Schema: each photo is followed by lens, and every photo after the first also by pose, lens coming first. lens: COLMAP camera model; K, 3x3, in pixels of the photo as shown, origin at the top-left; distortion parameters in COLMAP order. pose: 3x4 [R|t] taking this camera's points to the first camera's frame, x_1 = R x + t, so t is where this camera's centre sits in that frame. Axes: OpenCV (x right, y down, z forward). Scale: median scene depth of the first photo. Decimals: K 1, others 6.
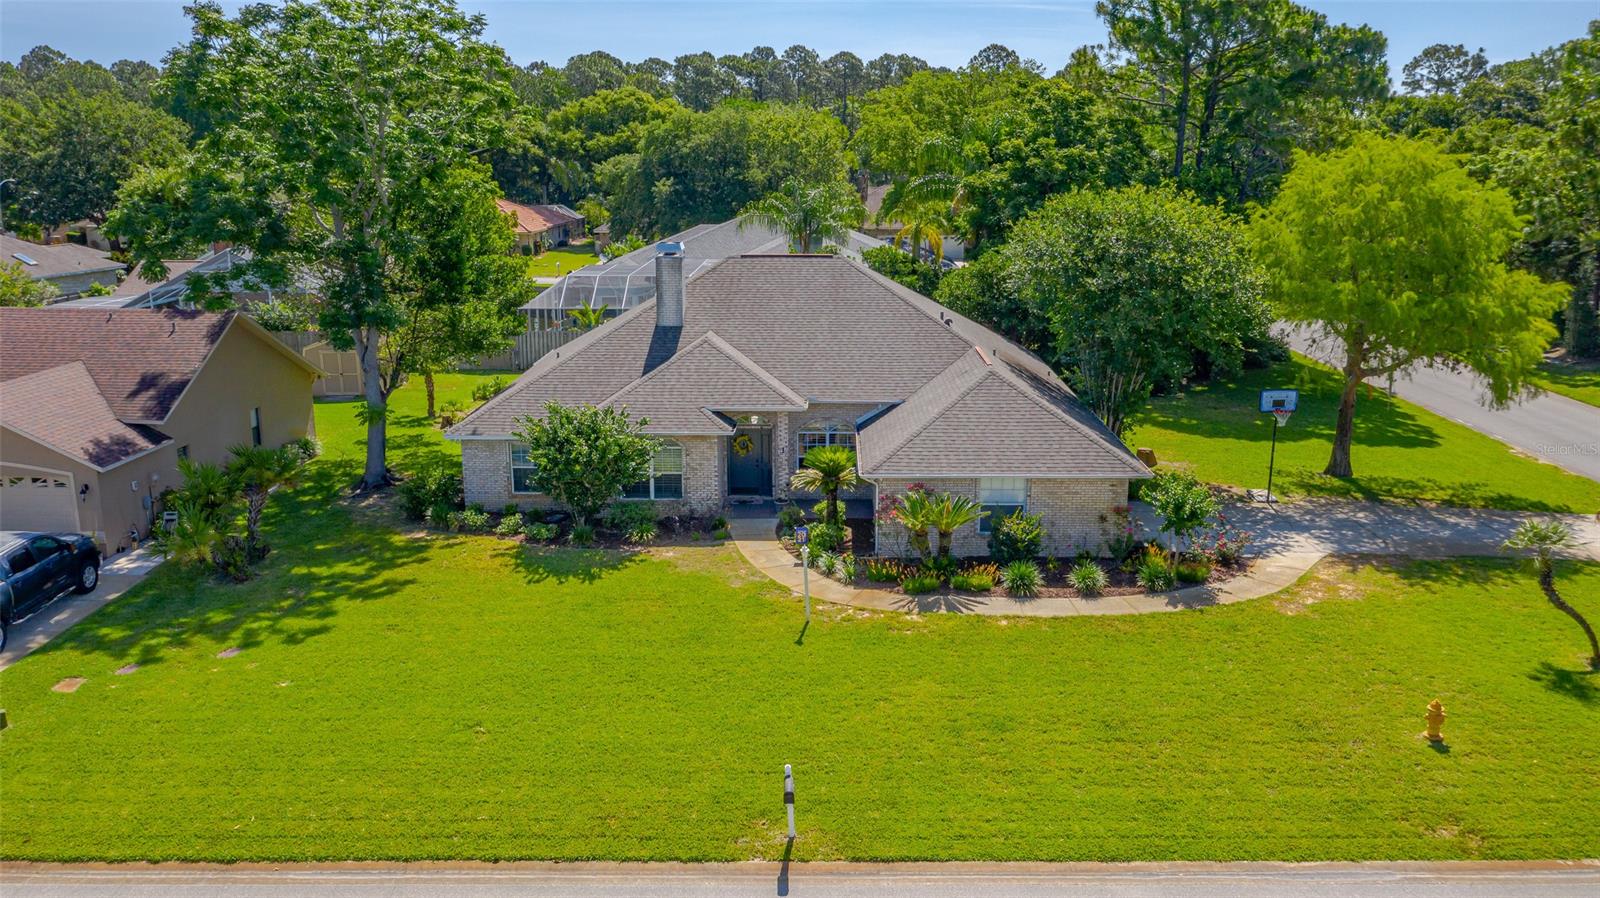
lens RADIAL K [[1350.4, 0, 800.0], [0, 1350.4, 449.0], [0, 0, 1]] dist [-0.009287, 0.000467]
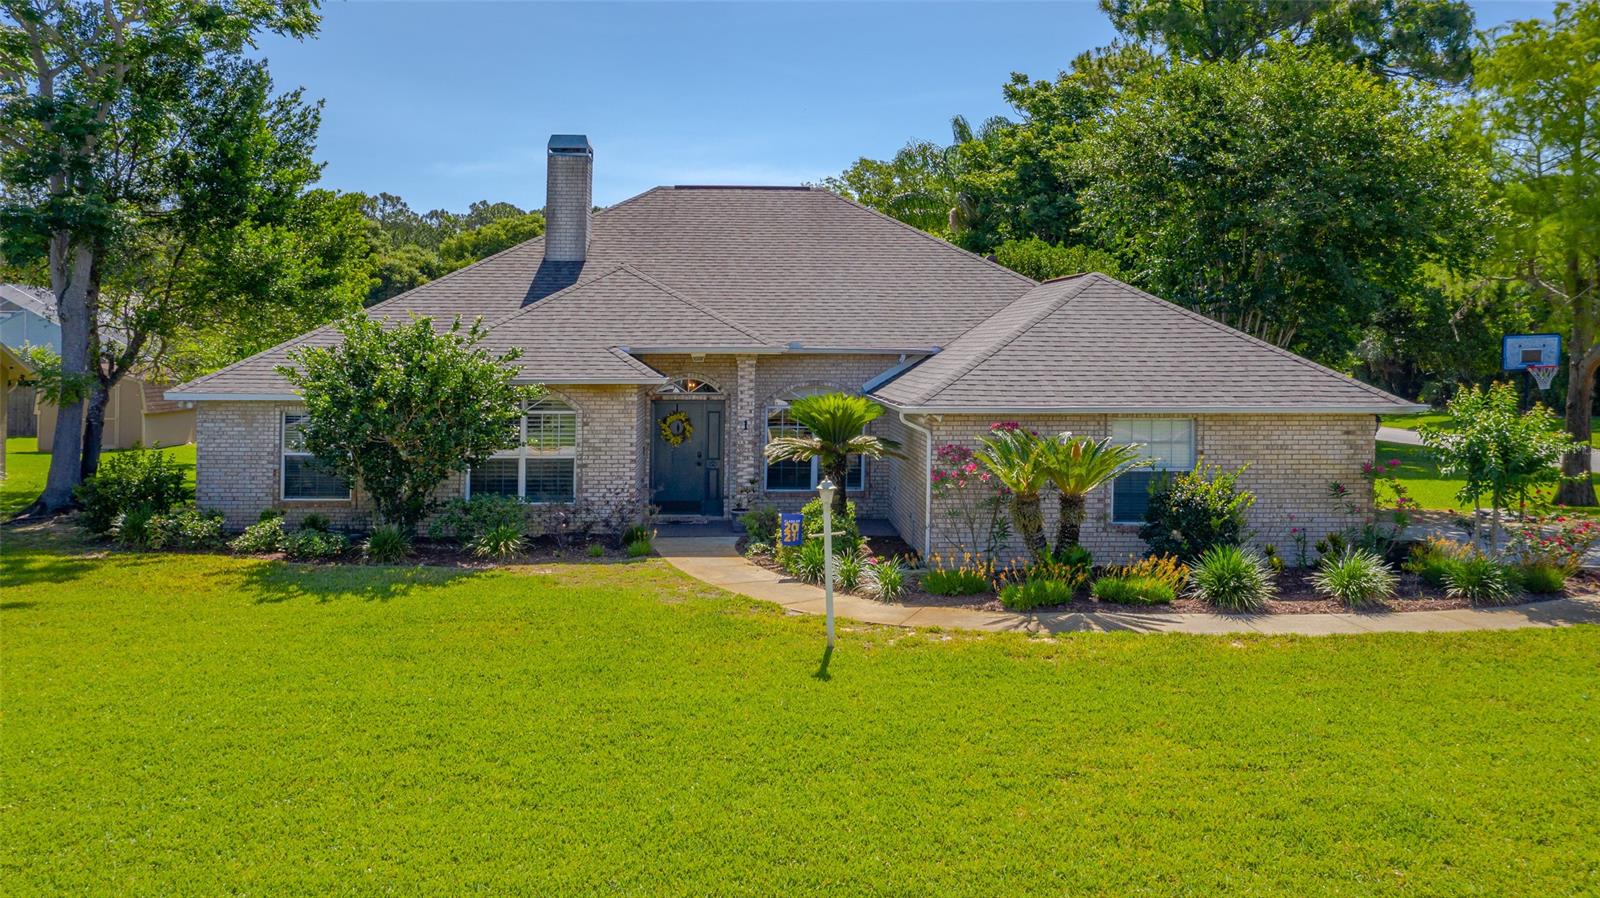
lens RADIAL K [[1327.5, 0, 799.8], [0, 1327.5, 320.2], [0, 0, 1]] dist [0.000305, 0.007162]
pose [[0.997118, 0.017801, 0.073745, -0.035672], [0.002006, 0.965553, -0.260199, 0.119652], [-0.075837, 0.259597, 0.962735, 0.451635]]
